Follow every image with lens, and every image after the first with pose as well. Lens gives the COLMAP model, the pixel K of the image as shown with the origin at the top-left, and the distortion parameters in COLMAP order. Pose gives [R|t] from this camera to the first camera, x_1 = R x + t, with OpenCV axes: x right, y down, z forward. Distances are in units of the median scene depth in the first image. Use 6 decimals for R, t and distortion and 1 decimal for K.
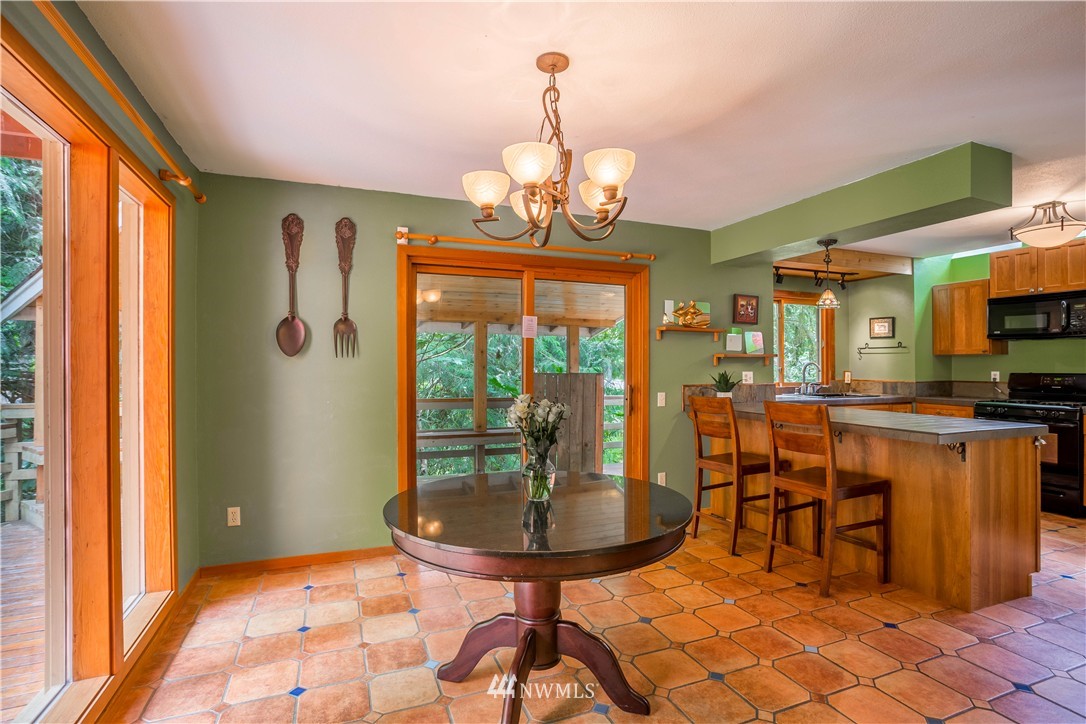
lens RADIAL K [[526.5, 0, 538.5], [0, 526.5, 362.1], [0, 0, 1]] dist [-0.046307, 0.018737]
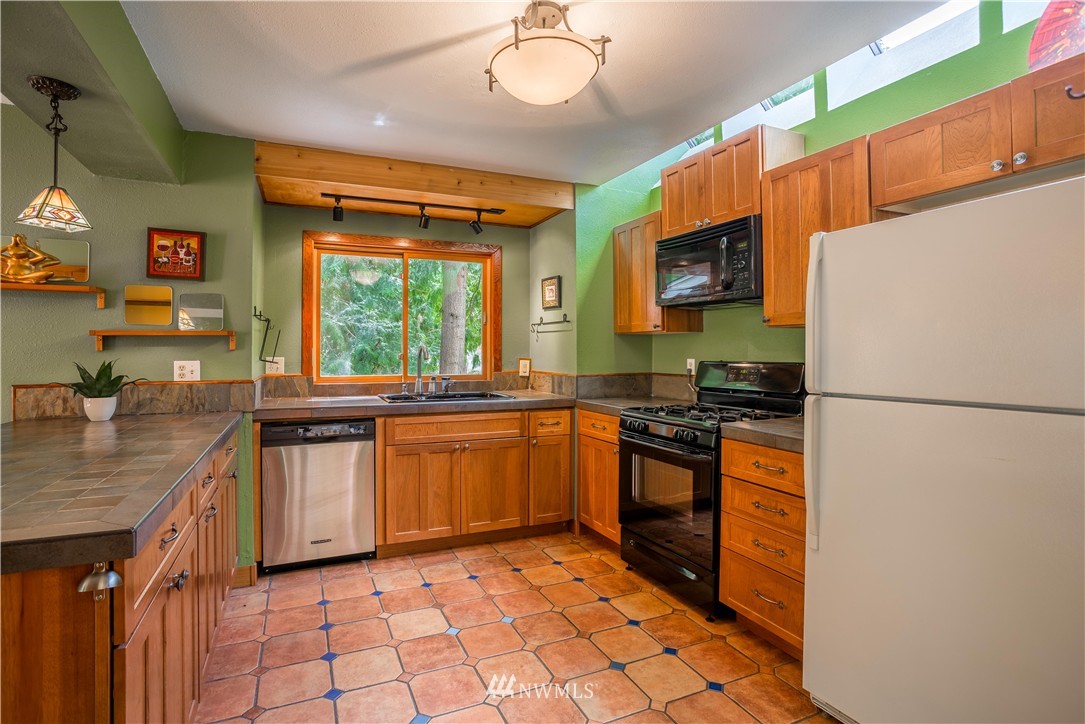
lens RADIAL K [[526.0, 0, 519.4], [0, 526.0, 345.2], [0, 0, 1]] dist [-0.046307, 0.018737]
pose [[0.999812, -0.002021, 0.019294, 0.695651], [0.002087, 0.999992, -0.003425, 0.003358], [-0.019287, 0.003465, 0.999808, 0.371539]]
